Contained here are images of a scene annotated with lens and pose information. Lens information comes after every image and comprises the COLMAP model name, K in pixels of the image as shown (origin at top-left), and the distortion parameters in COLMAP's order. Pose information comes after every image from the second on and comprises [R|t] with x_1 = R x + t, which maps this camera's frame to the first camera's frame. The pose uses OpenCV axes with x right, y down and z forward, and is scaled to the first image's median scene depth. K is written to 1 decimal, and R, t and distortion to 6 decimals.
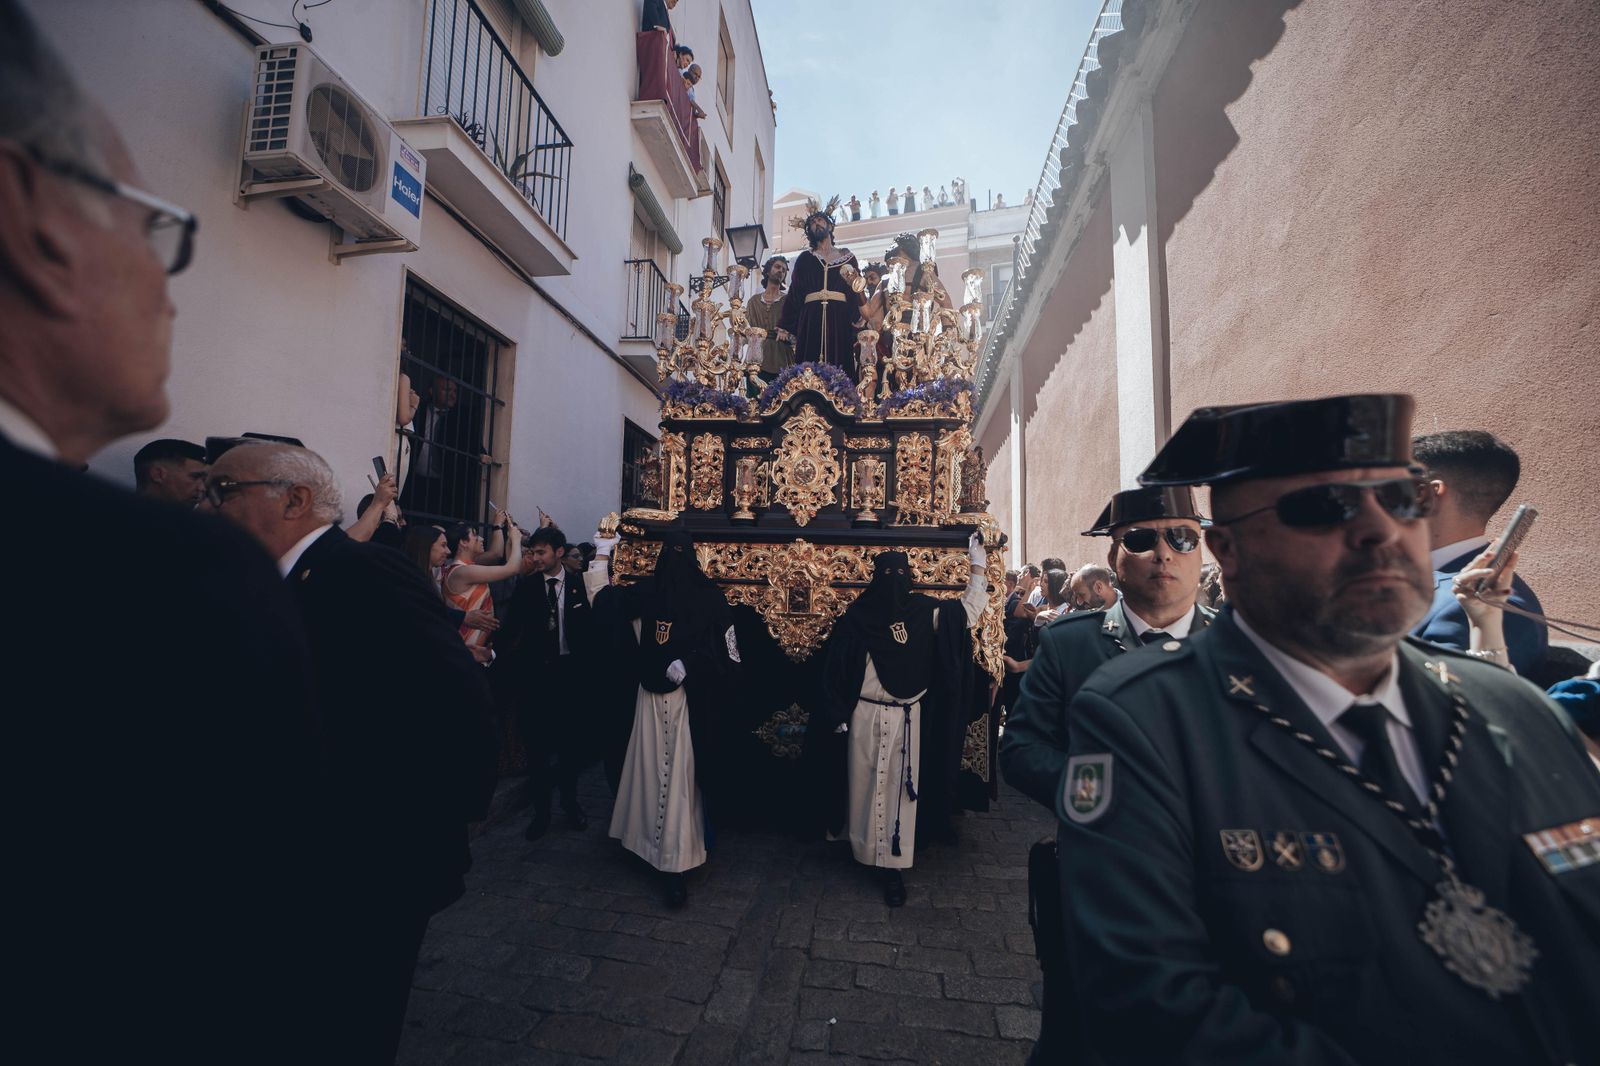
lens RADIAL K [[625.4, 0, 795.4], [0, 625.4, 542.1], [0, 0, 1]] dist [-0.037066, 0.009536]
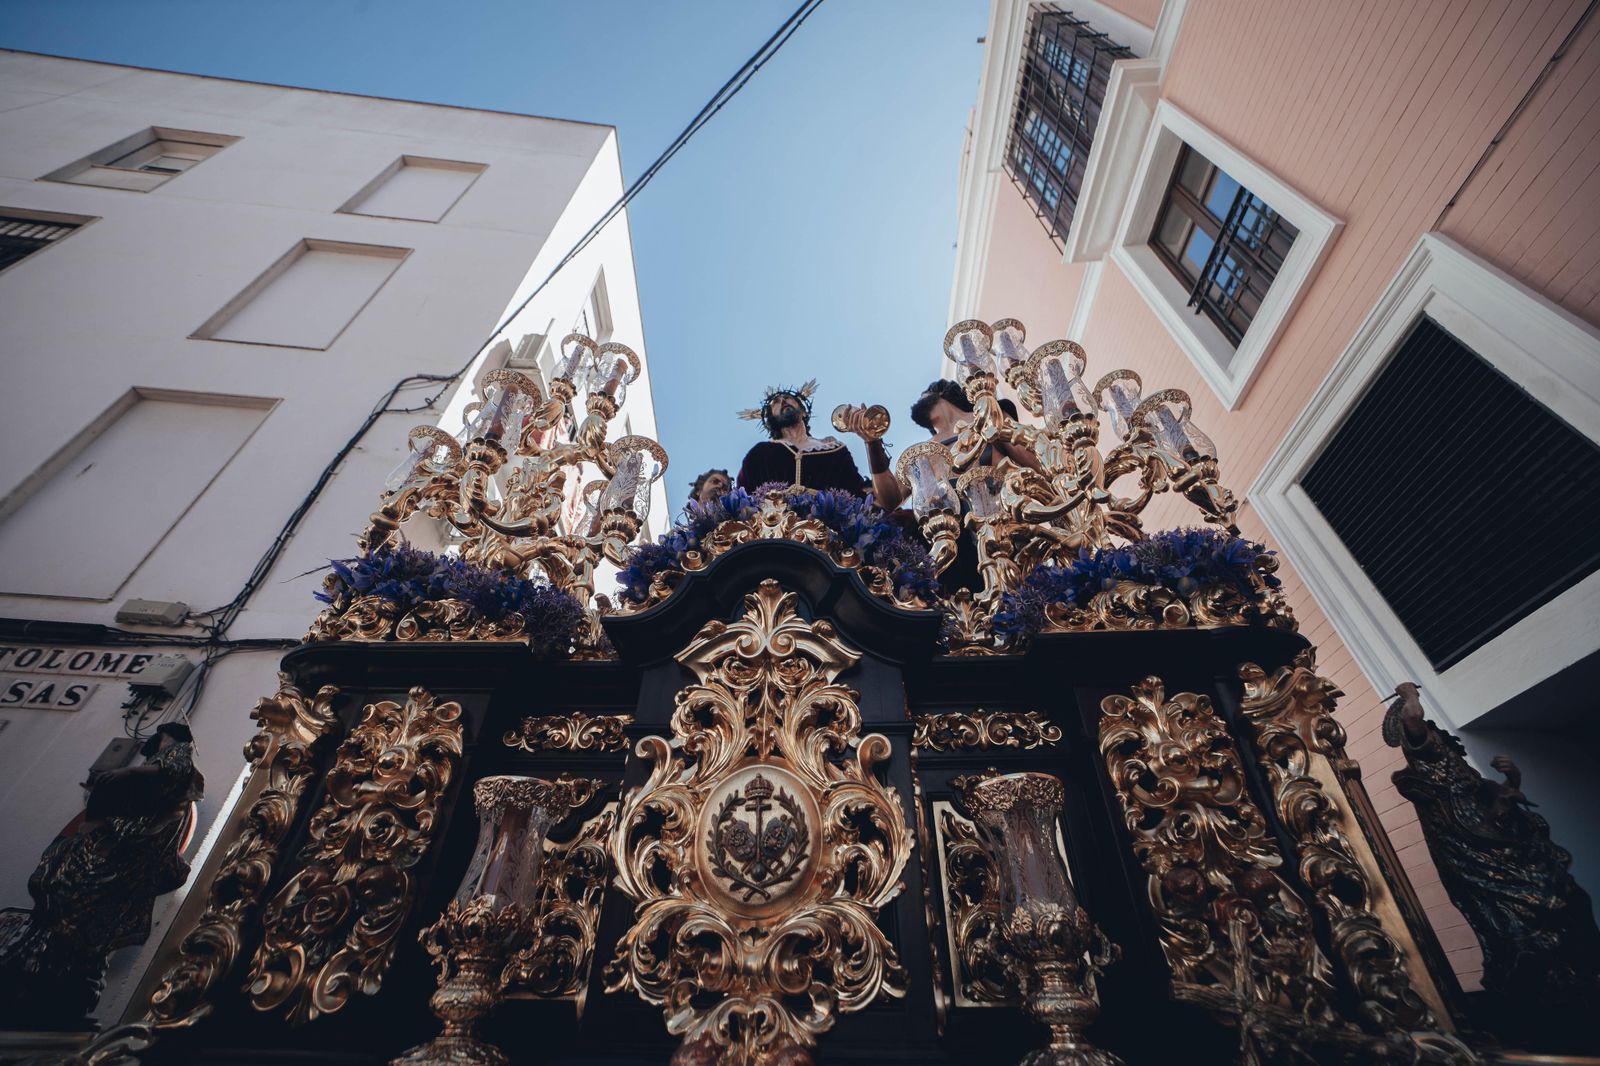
lens RADIAL K [[625.4, 0, 795.4], [0, 625.4, 542.1], [0, 0, 1]] dist [-0.037066, 0.009536]
pose [[0.996277, 0.038080, 0.077343, 0.007014], [0.012962, 0.820789, -0.571084, -0.069161], [-0.085229, 0.569960, 0.817240, 0.745229]]
